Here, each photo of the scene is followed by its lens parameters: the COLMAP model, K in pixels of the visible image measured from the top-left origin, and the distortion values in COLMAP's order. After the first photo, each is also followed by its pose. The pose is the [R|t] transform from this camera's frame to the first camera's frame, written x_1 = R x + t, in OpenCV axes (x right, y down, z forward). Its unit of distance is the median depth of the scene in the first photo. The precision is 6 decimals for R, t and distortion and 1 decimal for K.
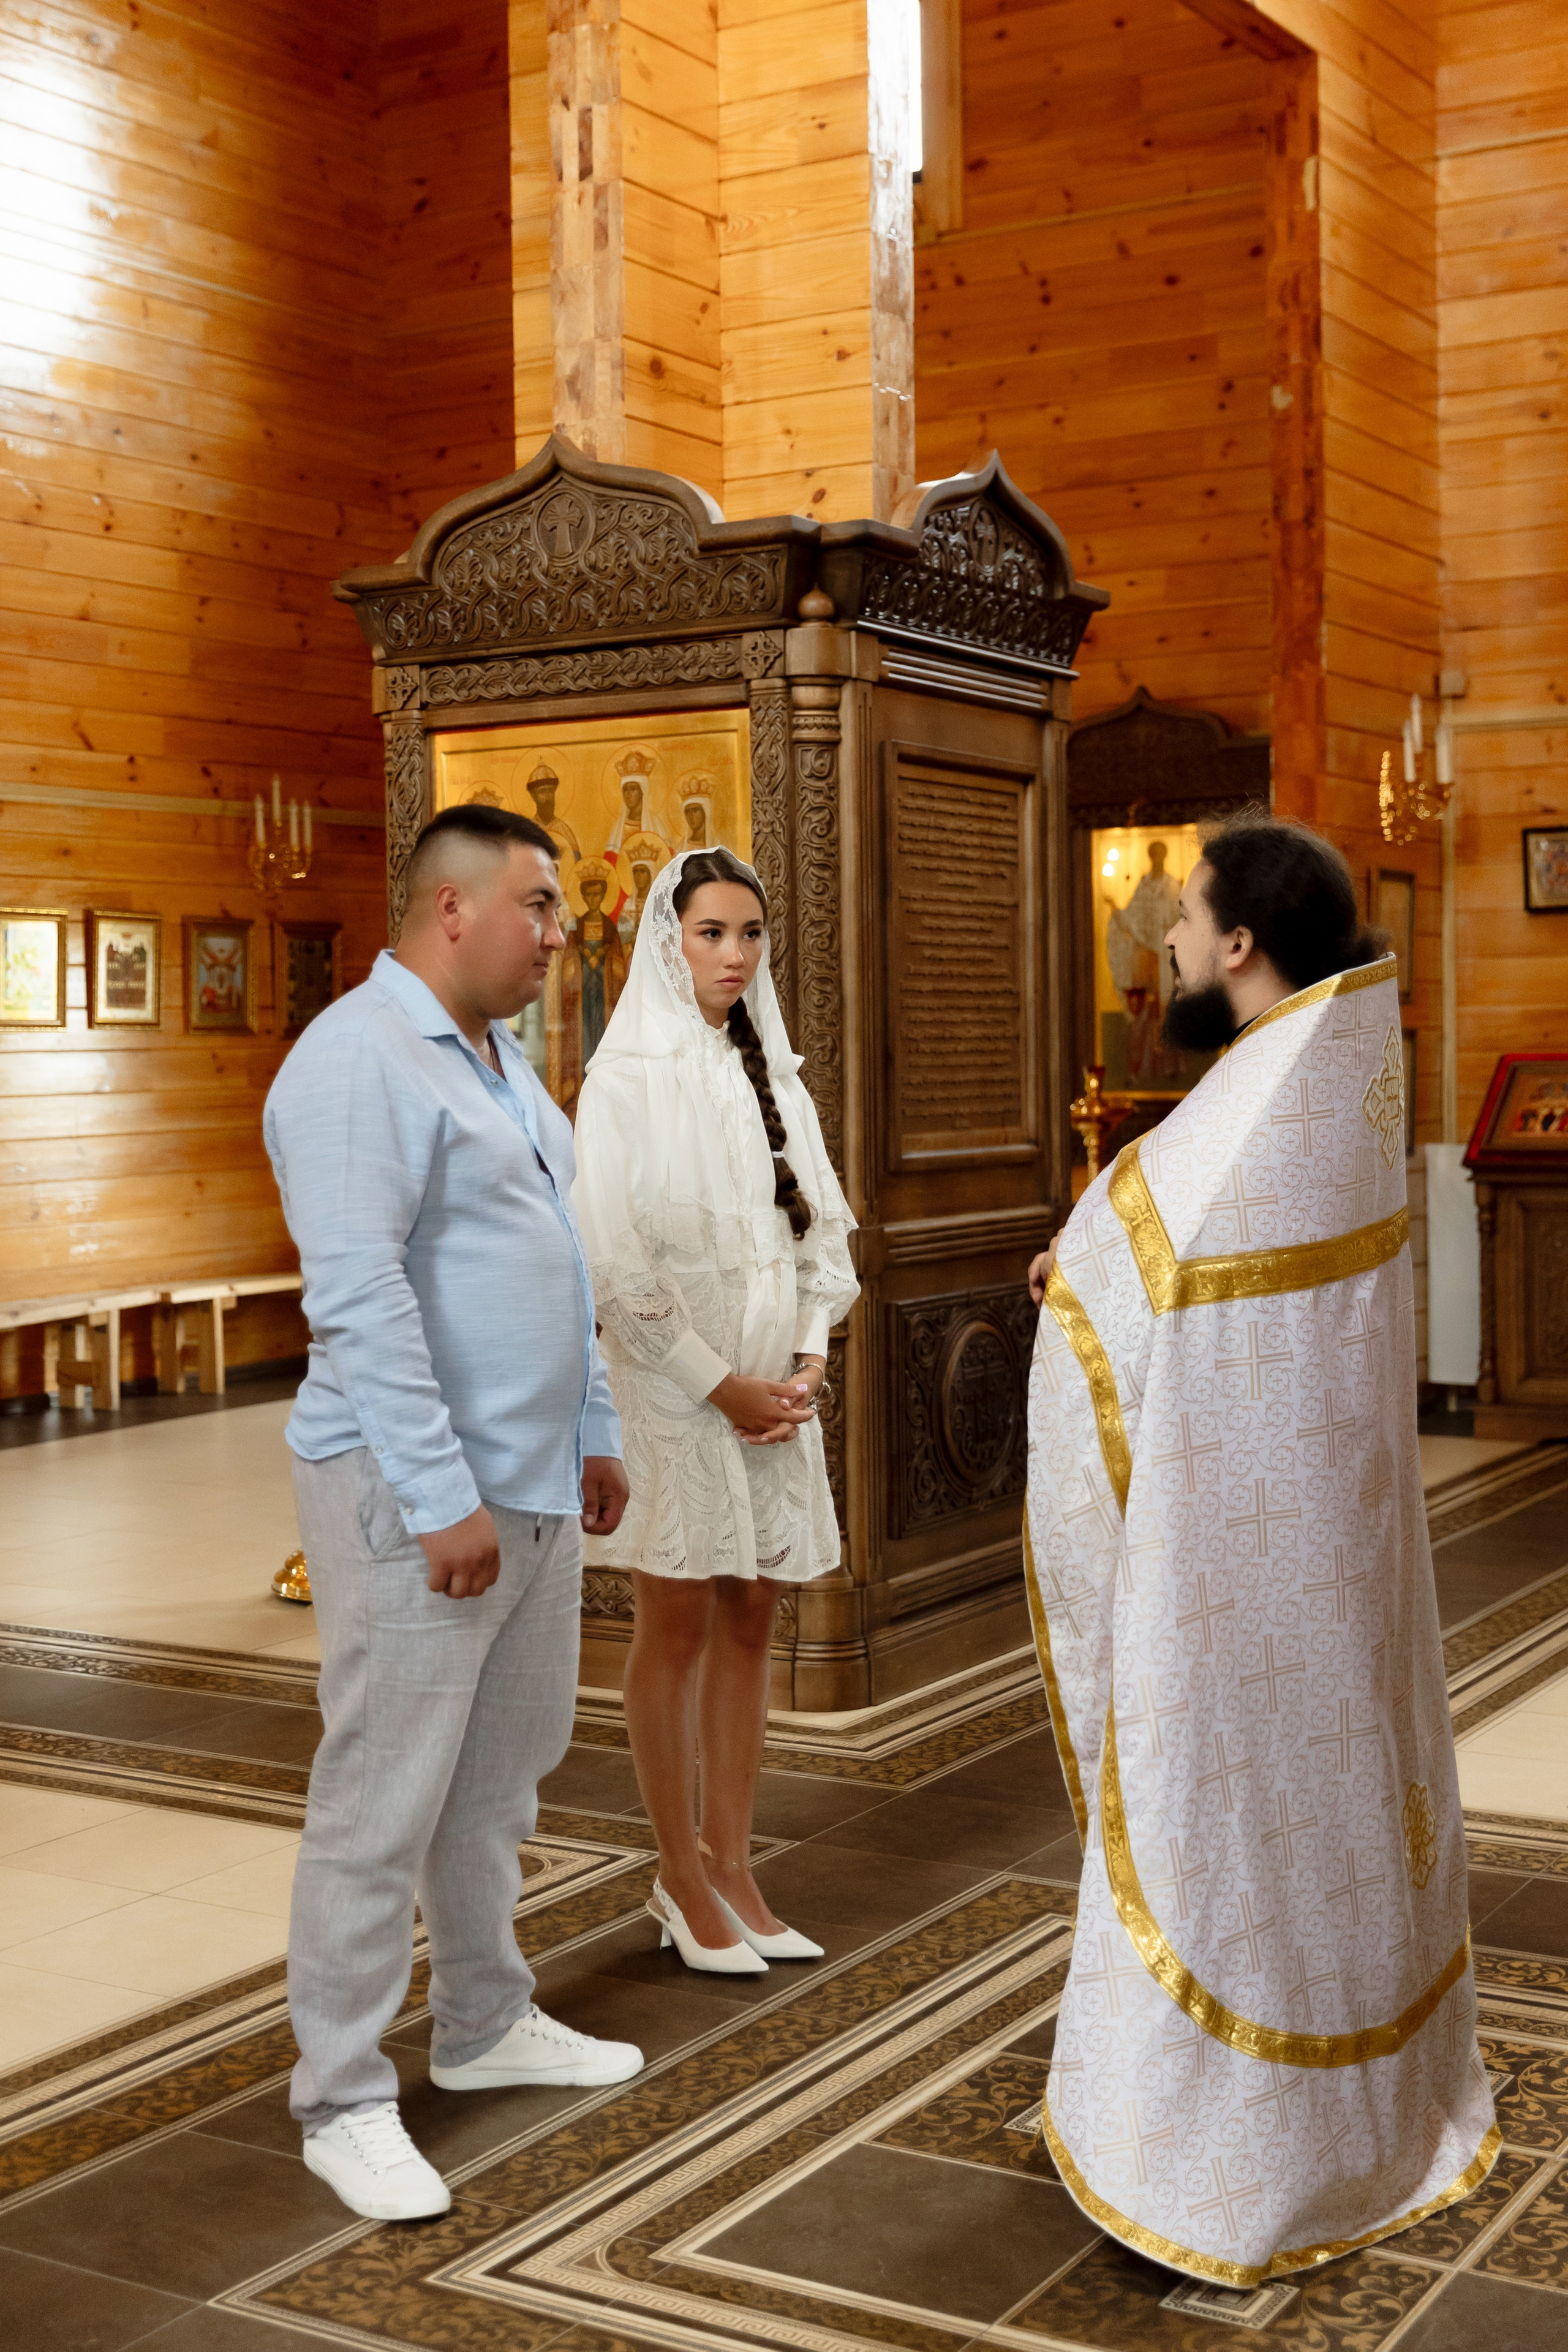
lens RADIAL K [[2962.6, 0, 696.2], [0, 2962.6, 1152.3], [0, 0, 1]] dist [0.009038, 0.000000]
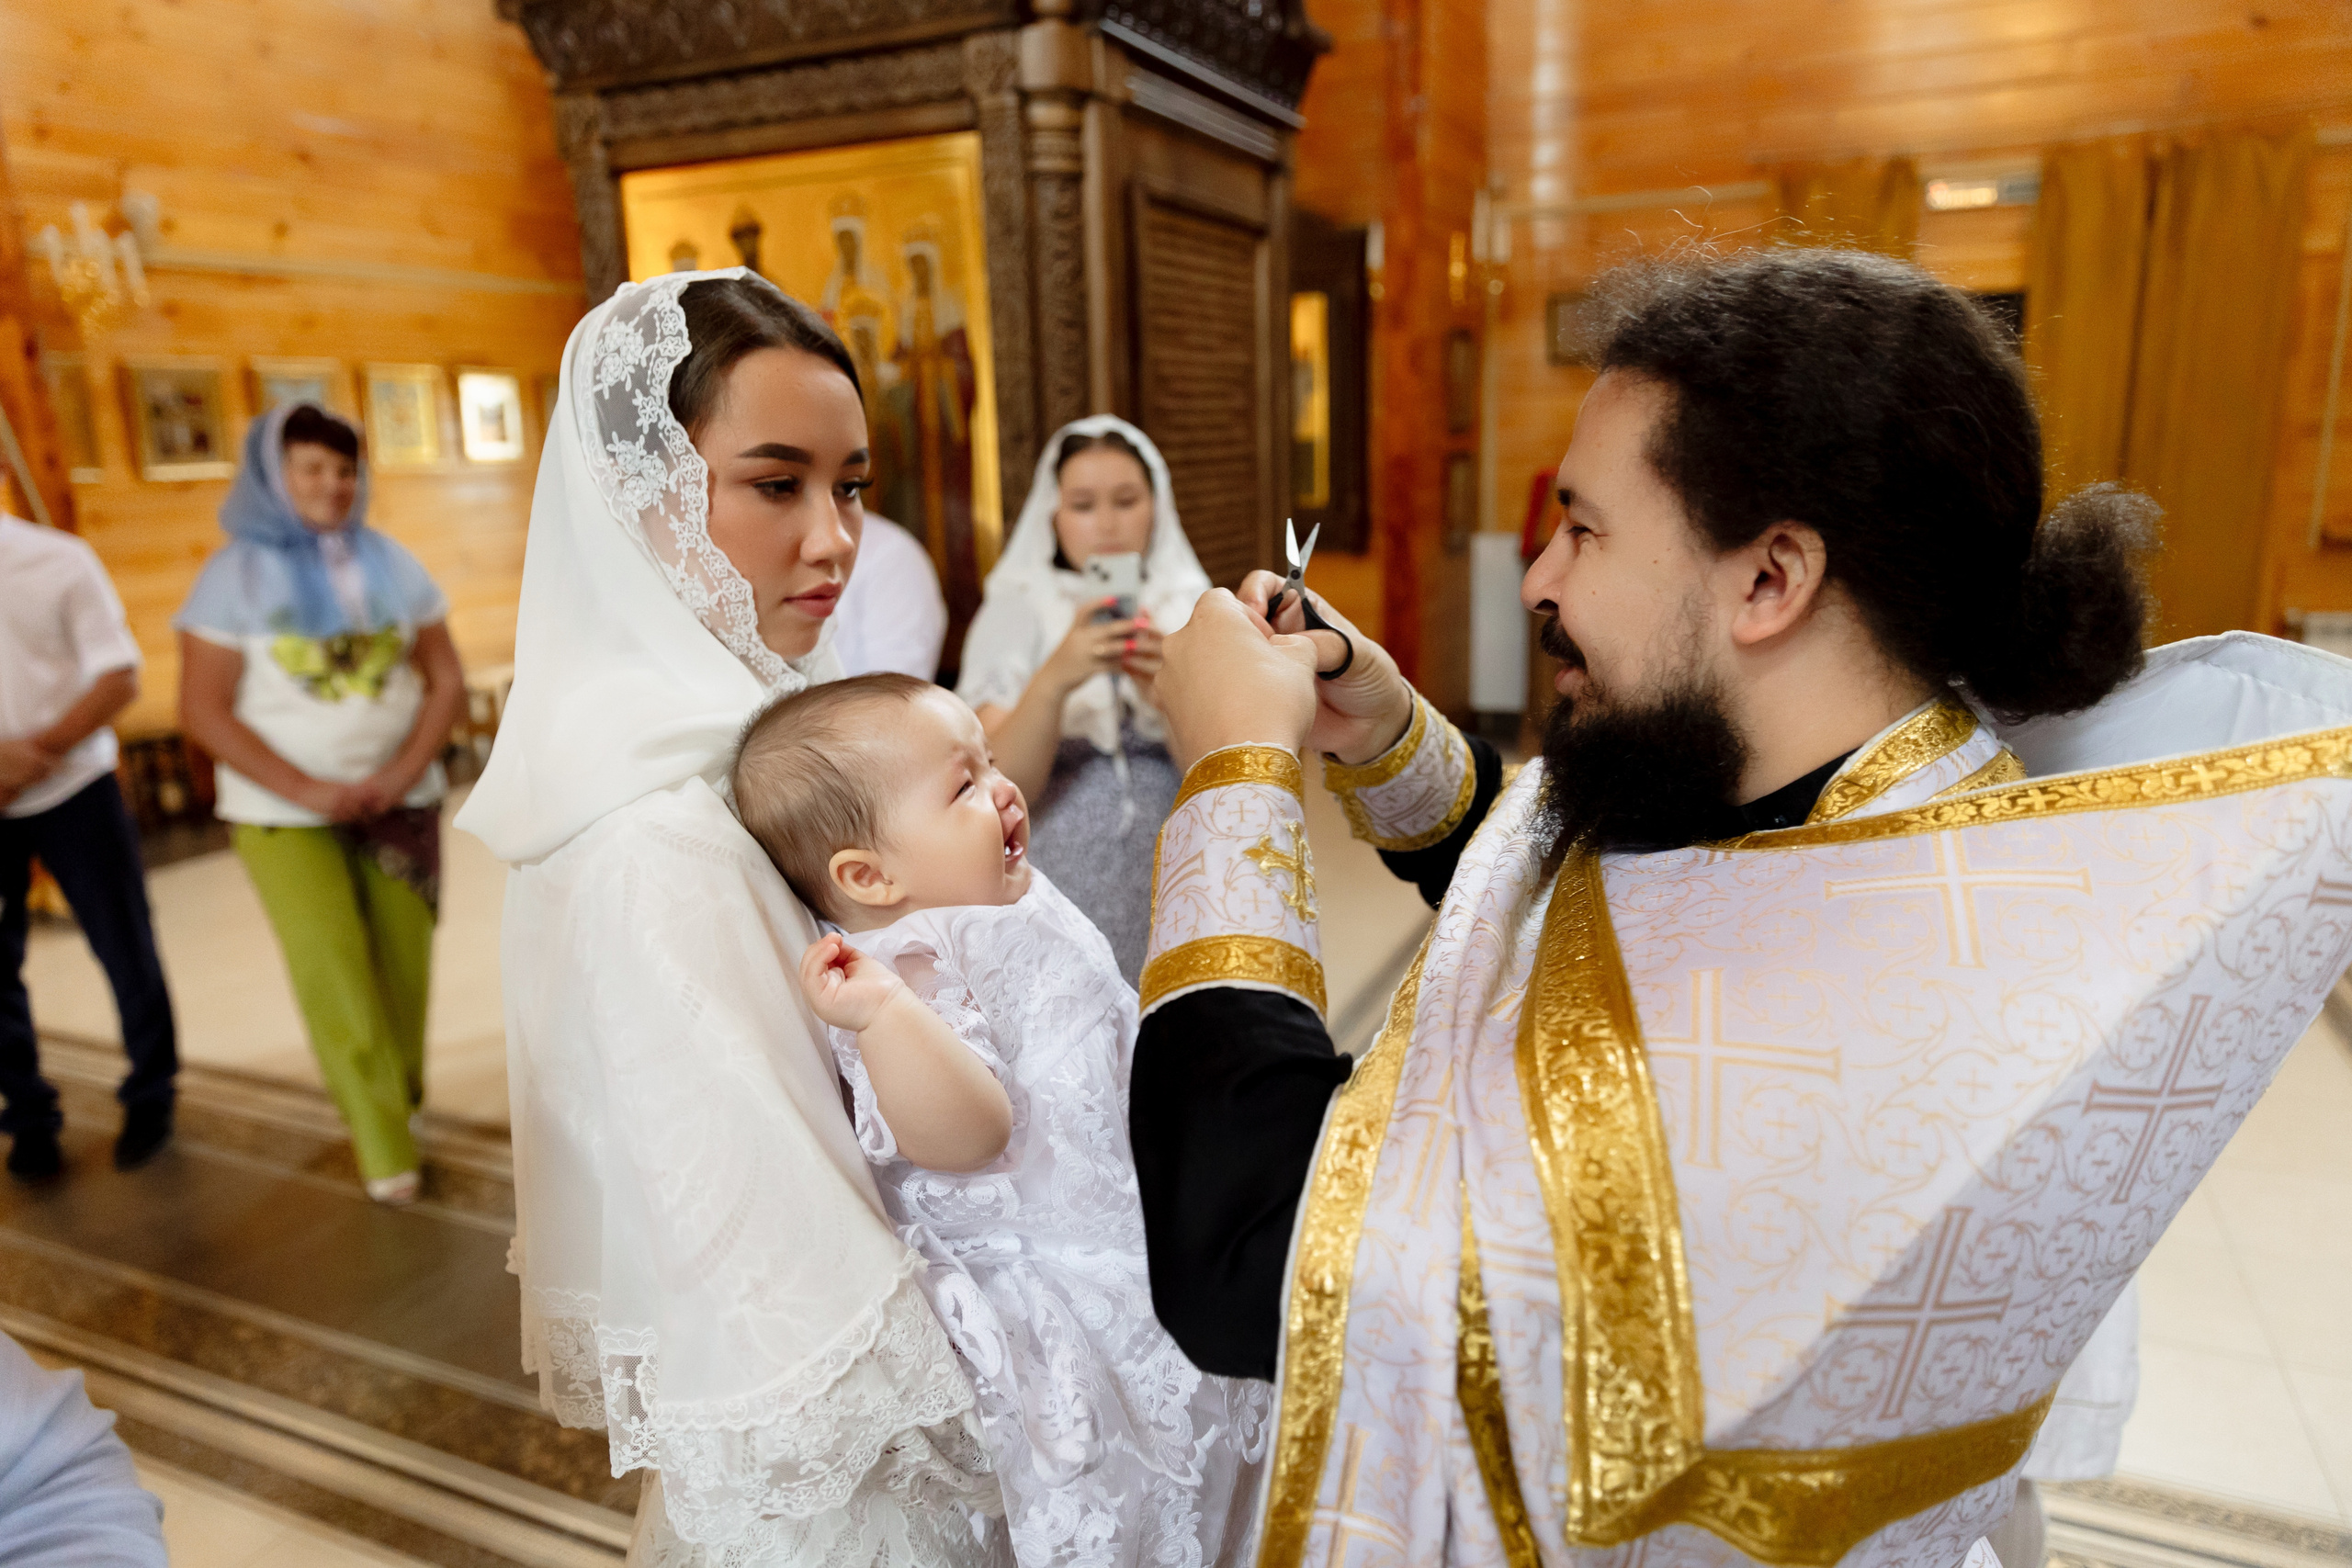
lens RADIAL K [[1542.9, 0, 1151.7], [0, 1542.9, 761.9], [0, 0, 1]] dist [0.025895, -0.018592]
pose [[0.990569, -0.044136, 0.129711, 0.001721], [0.021129, 0.984579, 0.173658, -0.044624], [-0.135375, -0.169280, 0.976226, 0.490382]]
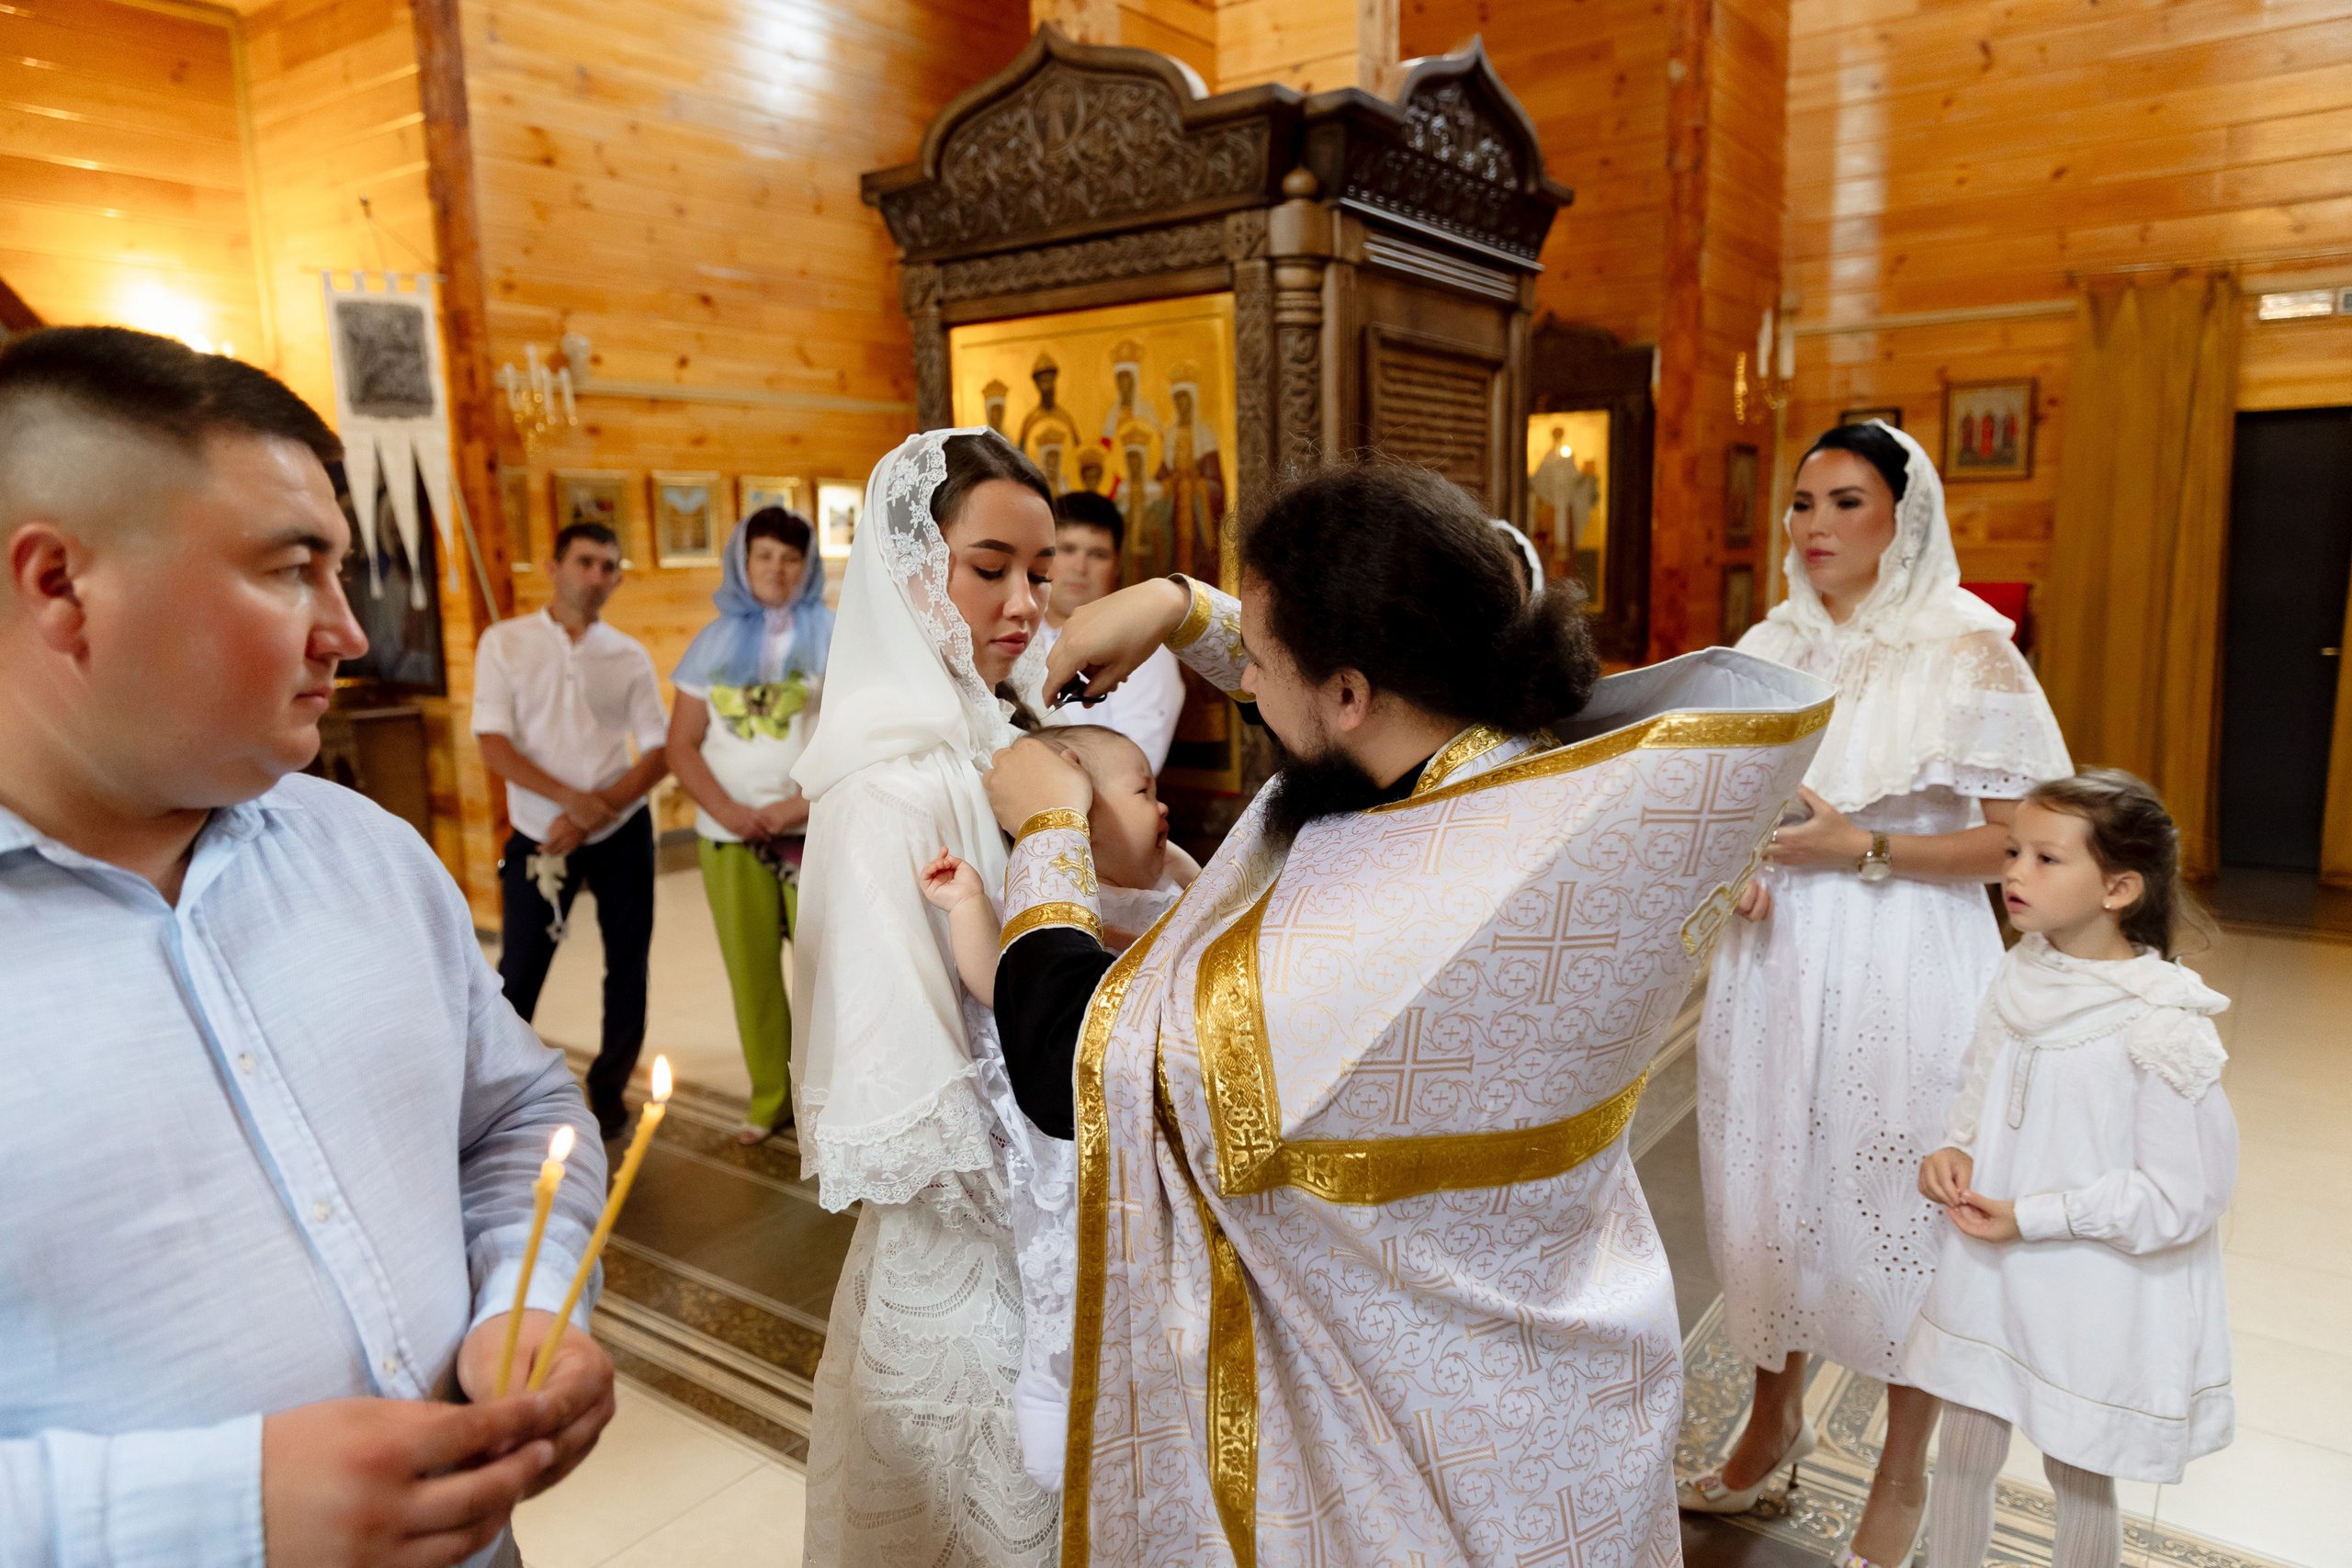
lens RADIAL K [[1542.9, 0, 1170.6], [0, 1542.9, 775.6], [0, 0, 1]] dist [0.025895, -0.018592]
pose [[0.998539, 0.003403, -0.053934, 0.023826], [0.002799, 0.993419, 0.114499, -0.042670], [0.053969, -0.114482, 0.991958, 0.421618]]
